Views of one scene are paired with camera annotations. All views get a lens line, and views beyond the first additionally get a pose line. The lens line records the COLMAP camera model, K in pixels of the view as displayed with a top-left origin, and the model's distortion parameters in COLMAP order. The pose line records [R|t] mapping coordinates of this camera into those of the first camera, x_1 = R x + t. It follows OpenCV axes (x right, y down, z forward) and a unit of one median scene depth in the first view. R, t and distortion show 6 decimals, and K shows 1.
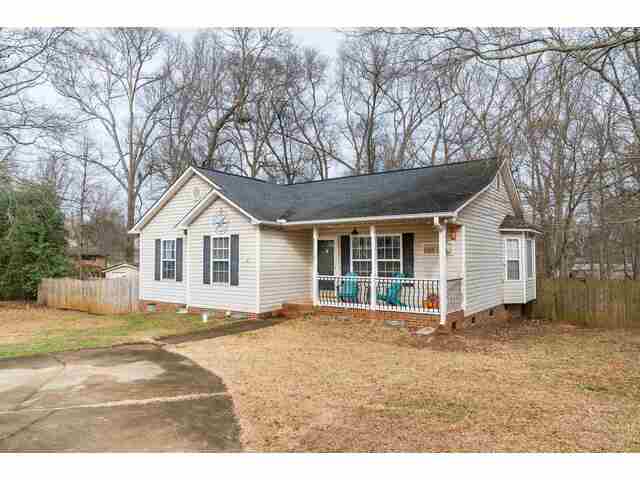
lens RADIAL K [[447.2, 0, 313.8], [0, 447.2, 243.1], [0, 0, 1]] dist [-0.033410, 0.000479]
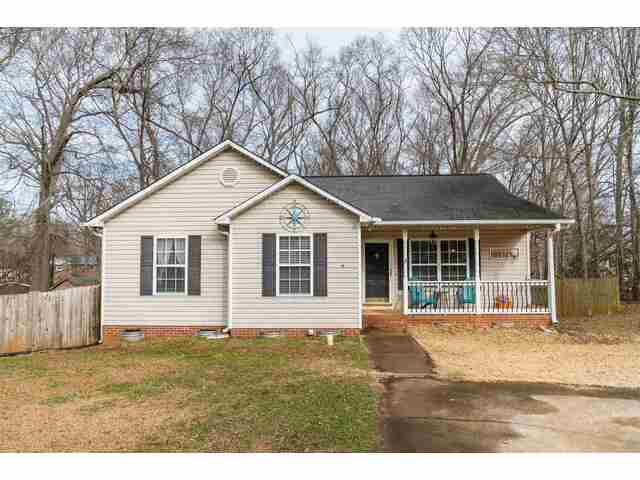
lens RADIAL K [[447.2, 0, 319.8], [0, 447.2, 238.3], [0, 0, 1]] dist [-0.033410, 0.000479]
pose [[0.824777, 0.028946, 0.564716, -0.625014], [-0.015284, 0.999465, -0.028908, 0.013154], [-0.565251, 0.015212, 0.824779, 0.324057]]
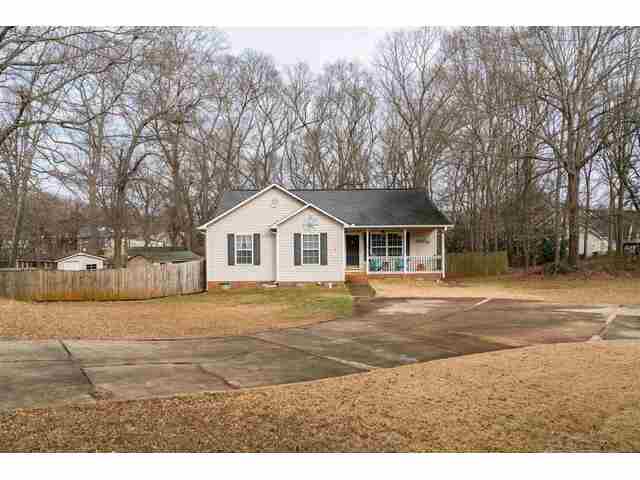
lens RADIAL K [[447.2, 0, 318.3], [0, 447.2, 239.5], [0, 0, 1]] dist [-0.033410, 0.000479]
pose [[0.796782, -0.019276, 0.603959, -1.130561], [-0.012434, 0.998756, 0.048280, -0.071685], [-0.604139, -0.045978, 0.795552, -0.247897]]
